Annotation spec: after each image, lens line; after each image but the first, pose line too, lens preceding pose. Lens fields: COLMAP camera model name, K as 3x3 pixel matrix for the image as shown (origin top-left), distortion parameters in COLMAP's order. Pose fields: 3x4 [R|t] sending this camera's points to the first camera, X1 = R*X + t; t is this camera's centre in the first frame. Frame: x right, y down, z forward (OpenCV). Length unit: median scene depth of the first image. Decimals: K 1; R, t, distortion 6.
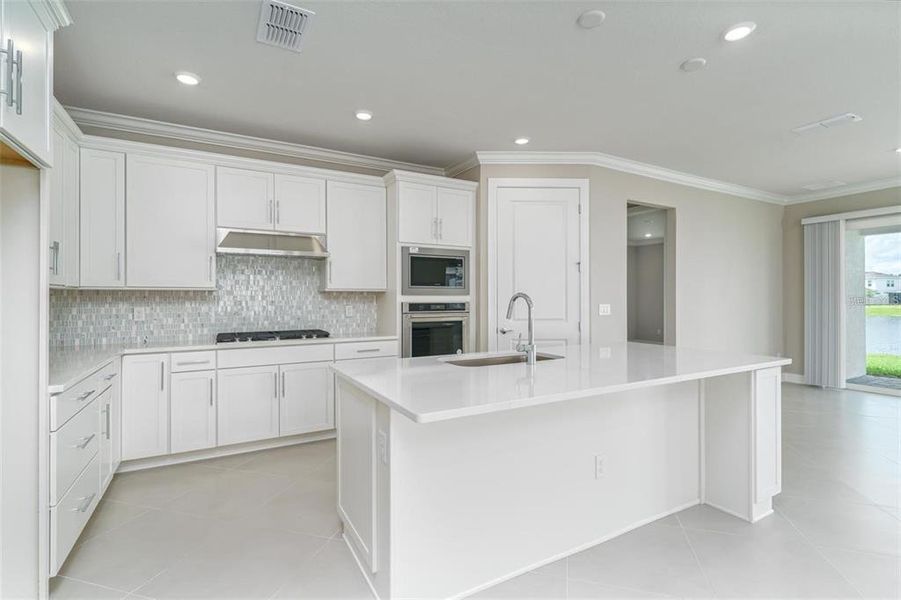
lens RADIAL K [[412.2, 0, 451.8], [0, 412.2, 302.0], [0, 0, 1]] dist [0.002359, 0.000080]
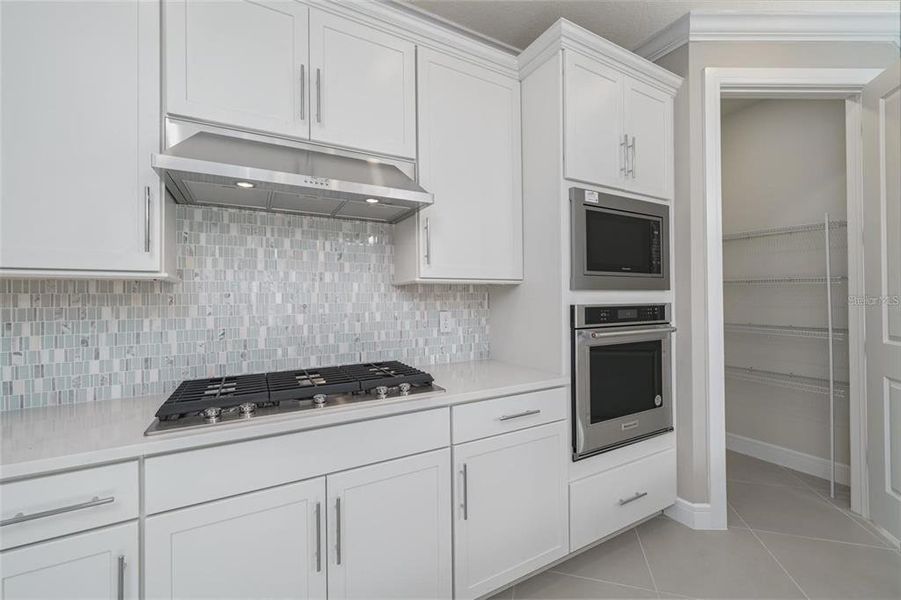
lens RADIAL K [[397.8, 0, 449.4], [0, 397.8, 300.0], [0, 0, 1]] dist [-0.003730, -0.000291]
pose [[0.998944, -0.005080, -0.045673, -0.239106], [0.004914, 0.999981, -0.003739, -0.004492], [0.045691, 0.003511, 0.998949, 0.531607]]
